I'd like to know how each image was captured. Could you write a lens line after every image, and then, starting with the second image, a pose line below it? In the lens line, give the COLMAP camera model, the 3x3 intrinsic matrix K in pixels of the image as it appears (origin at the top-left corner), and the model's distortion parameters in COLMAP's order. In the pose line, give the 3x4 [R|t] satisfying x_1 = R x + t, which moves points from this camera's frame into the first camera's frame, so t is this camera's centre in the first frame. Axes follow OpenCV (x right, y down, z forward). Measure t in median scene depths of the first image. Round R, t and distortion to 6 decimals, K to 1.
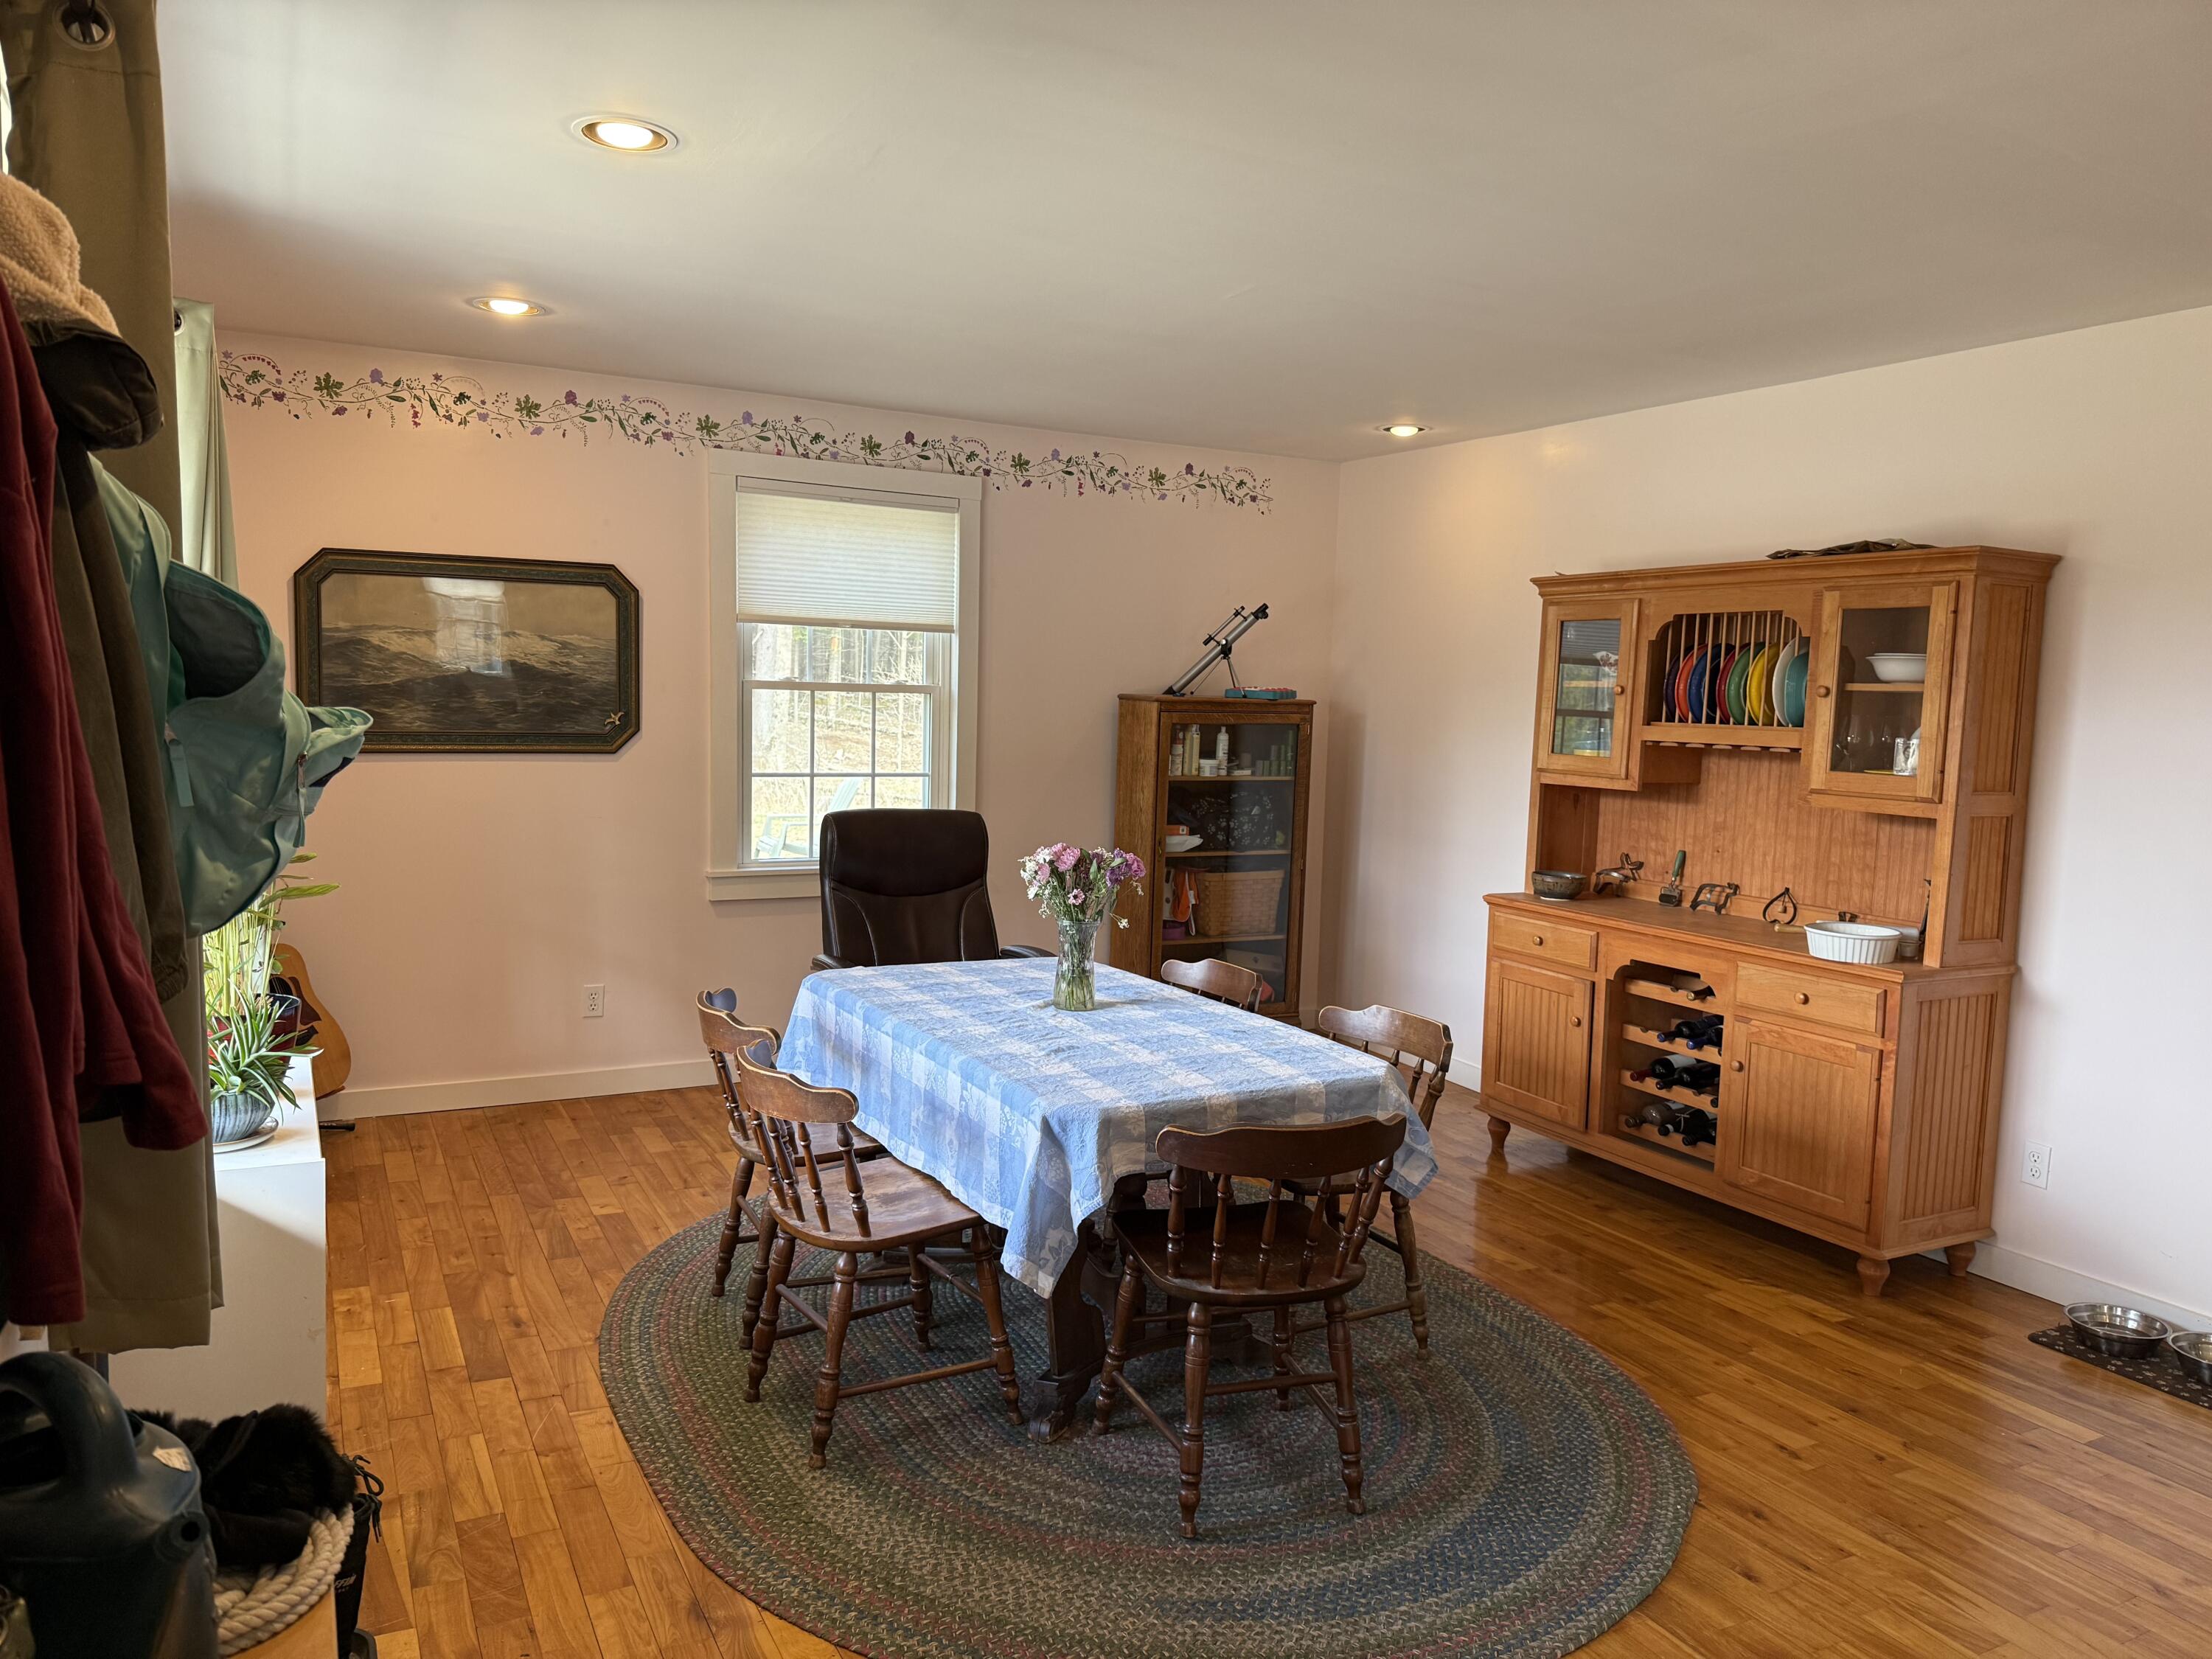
lens RADIAL K [[1539.9, 0, 1106.0], [0, 1539.9, 829.5], [0, 0, 1]] dist [0.124871, -0.225852]
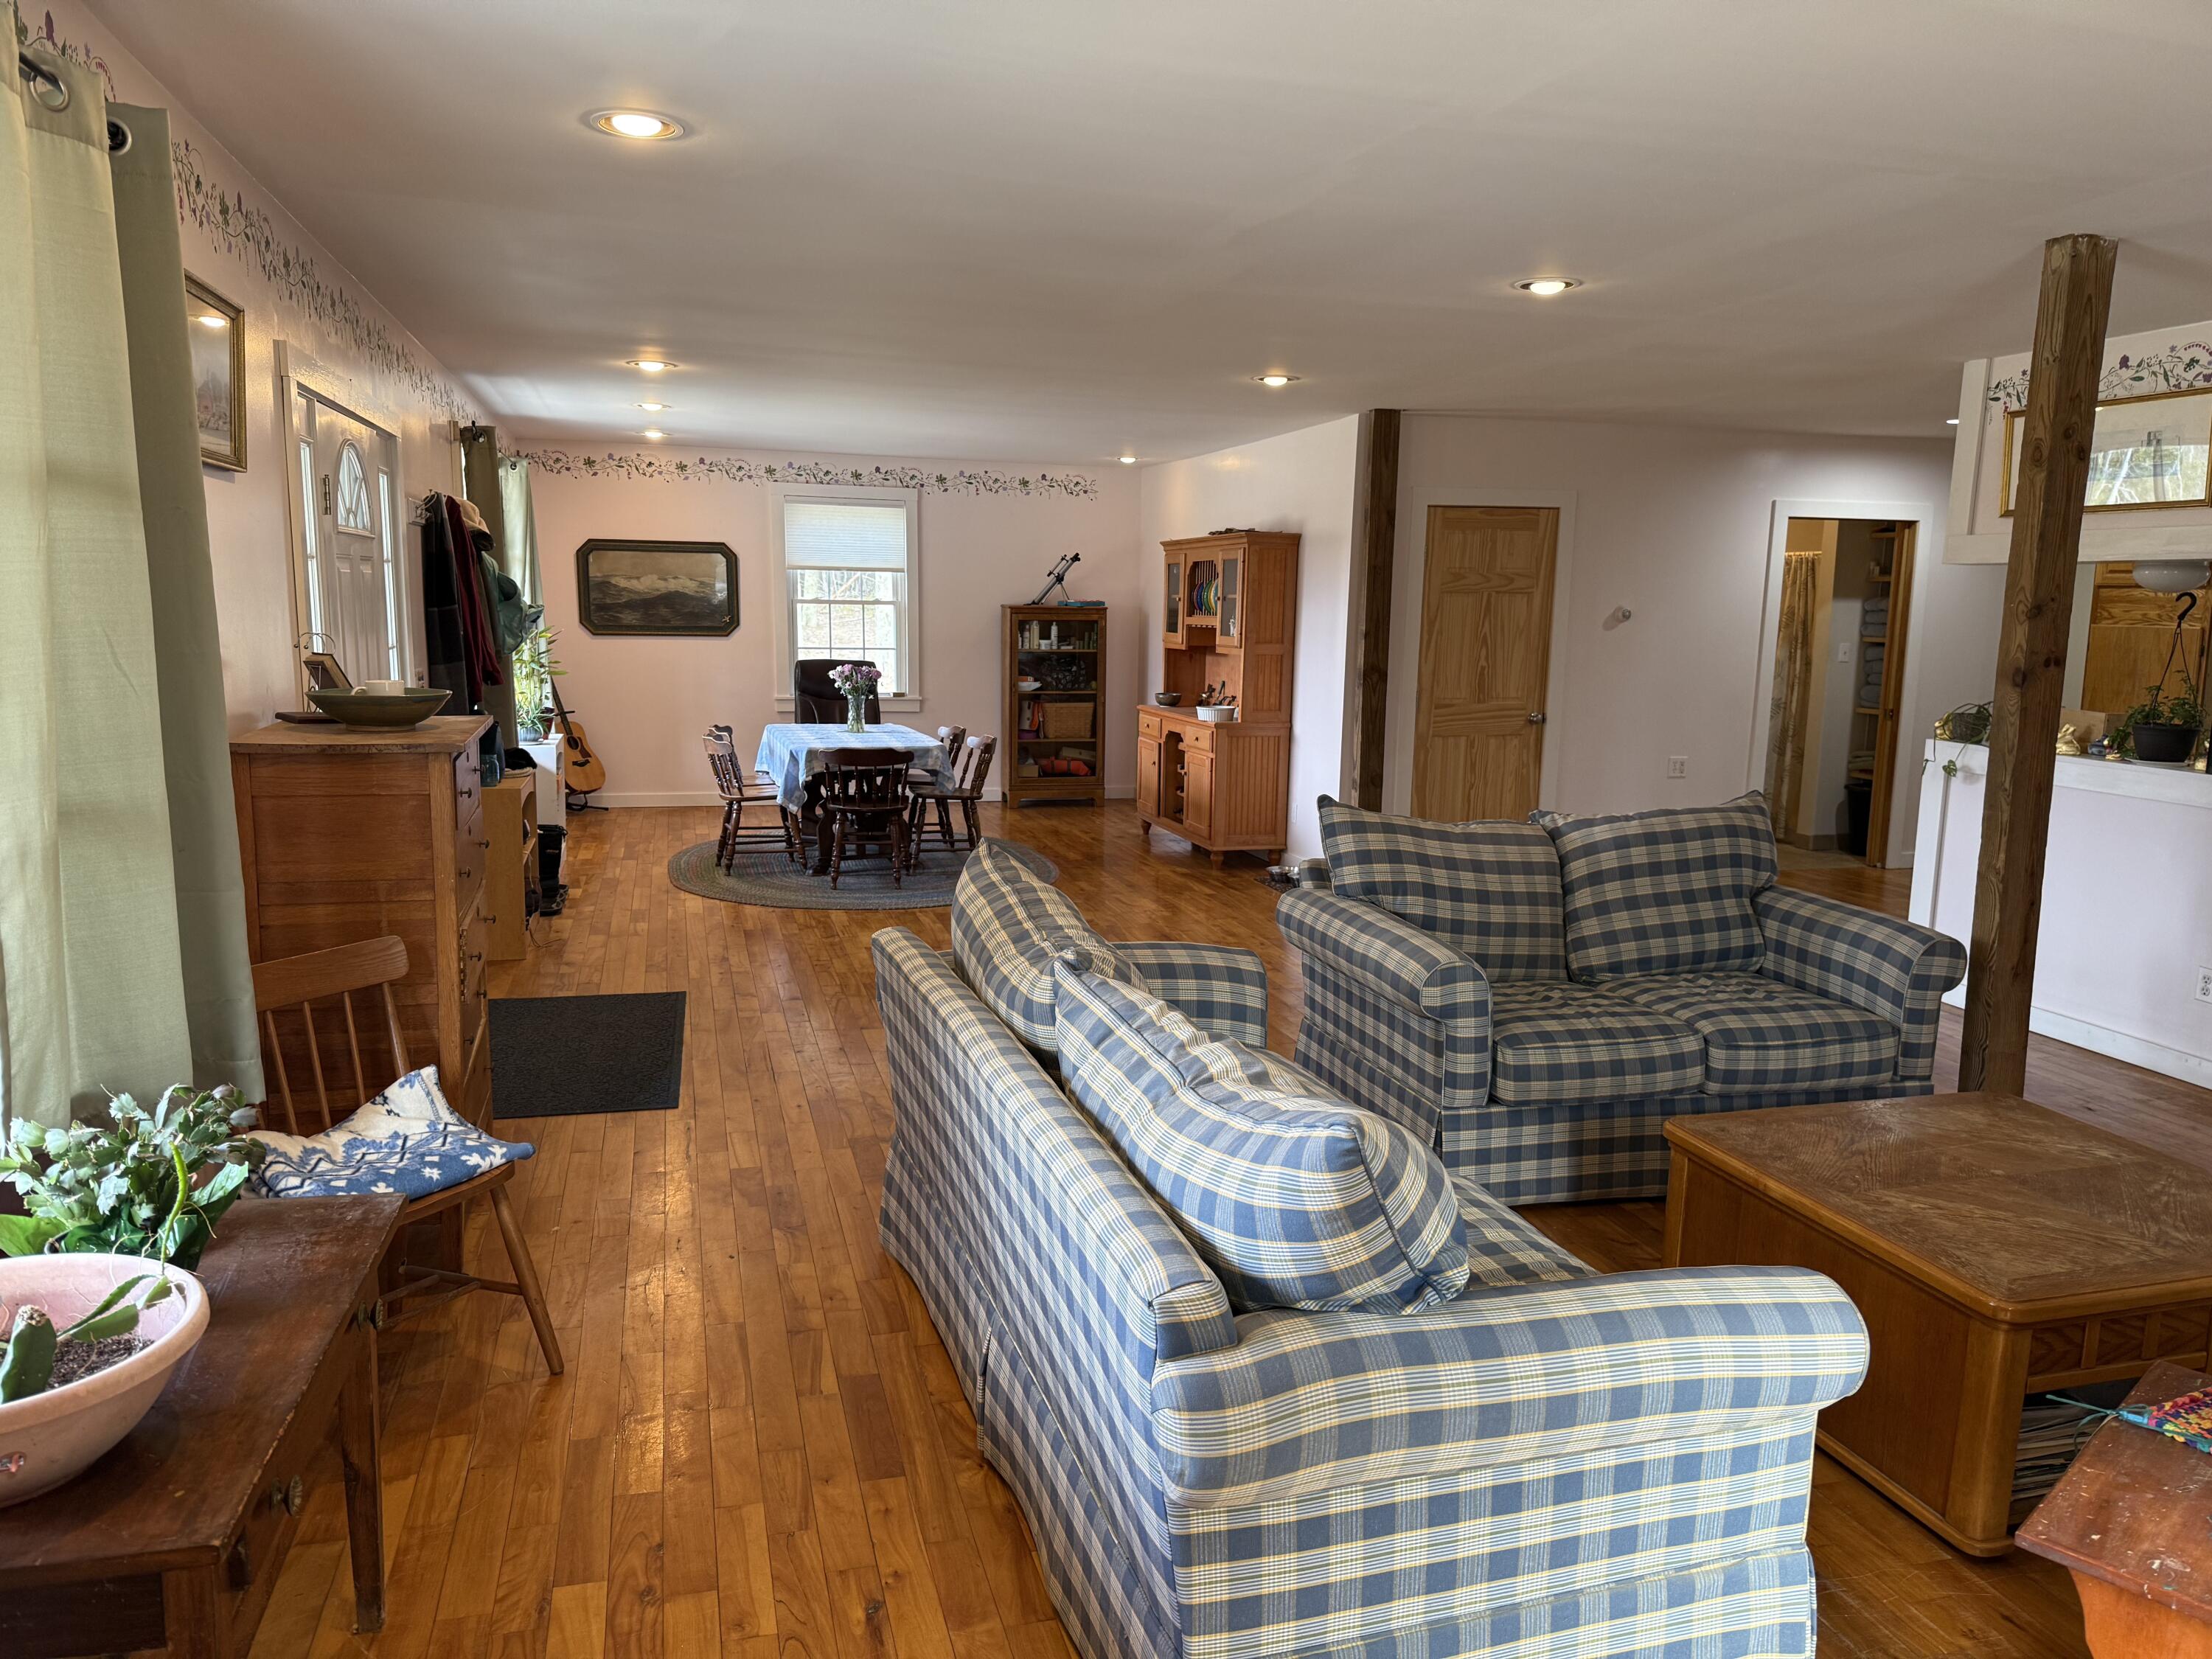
lens RADIAL K [[1539.9, 0, 1106.0], [0, 1539.9, 829.5], [0, 0, 1]] dist [0.124871, -0.225852]
pose [[0.977473, 0.017984, -0.210294, 0.564773], [-0.007032, 0.998585, 0.052711, 0.087651], [0.210944, -0.050045, 0.976216, -0.835690]]
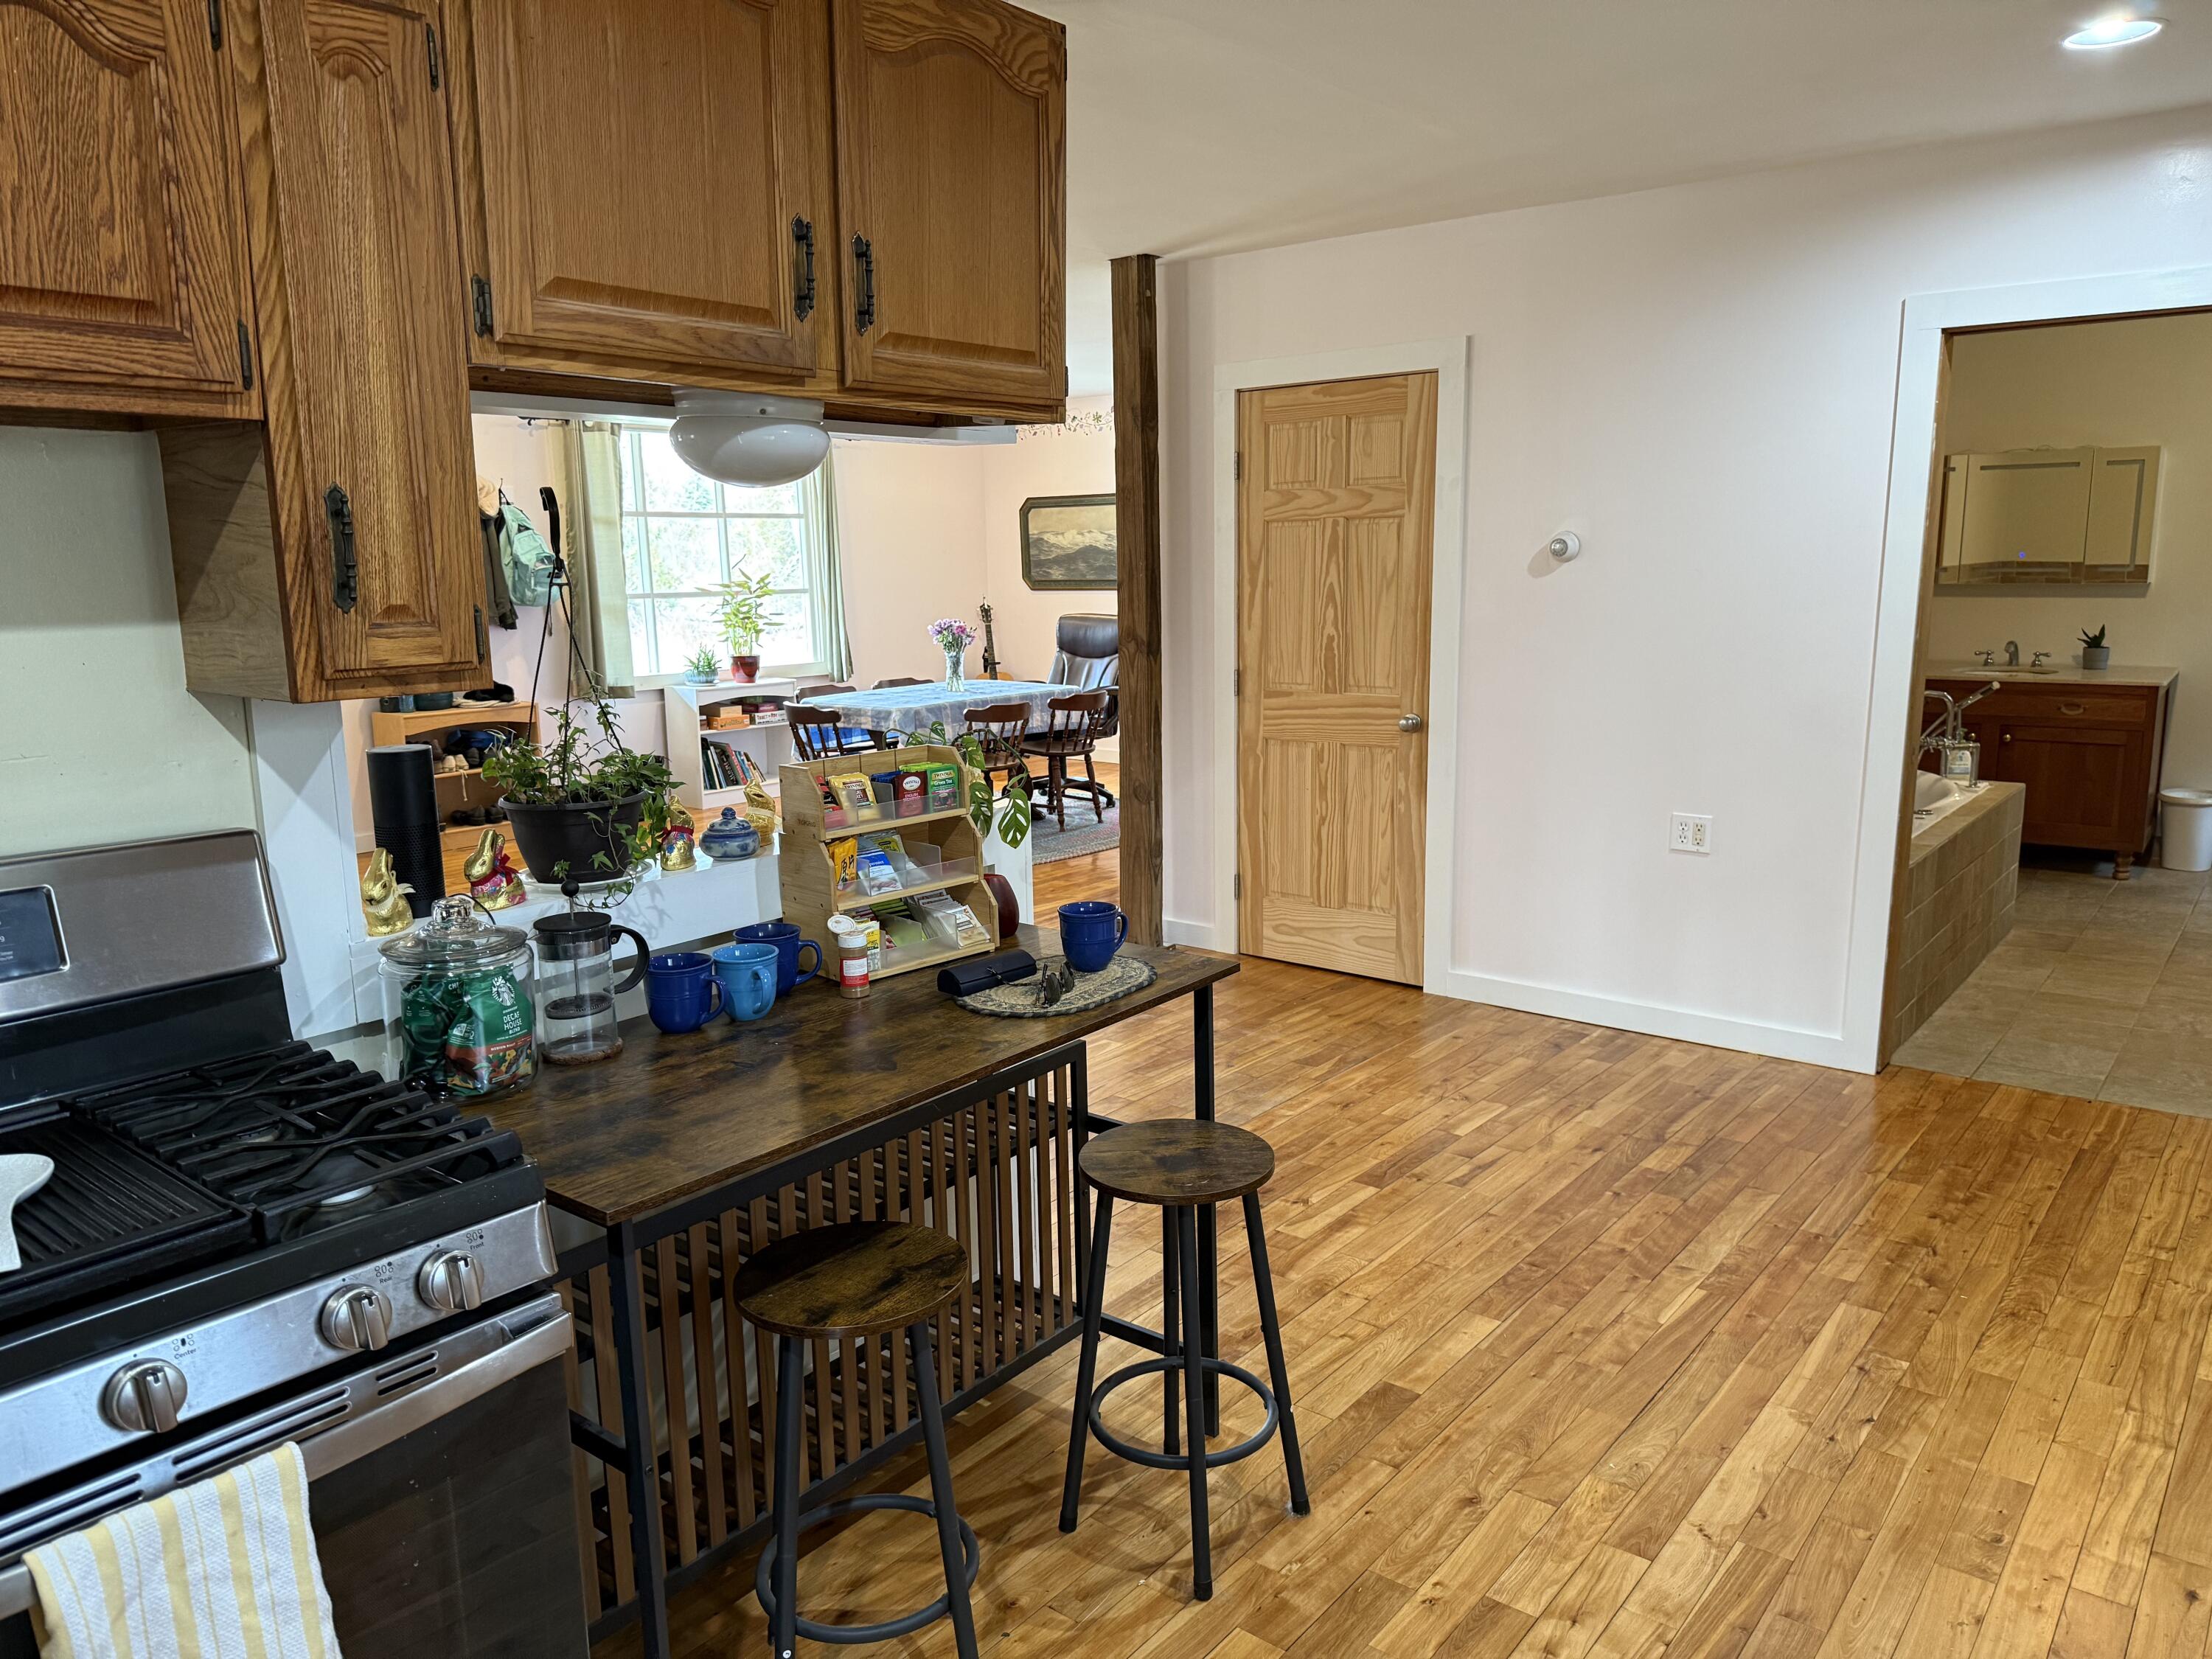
lens RADIAL K [[1539.9, 0, 1106.0], [0, 1539.9, 829.5], [0, 0, 1]] dist [0.124871, -0.225852]
pose [[0.385586, 0.131786, -0.913212, 1.422987], [-0.059922, 0.991234, 0.117745, 0.022332], [0.920724, 0.009321, 0.390103, 0.195063]]
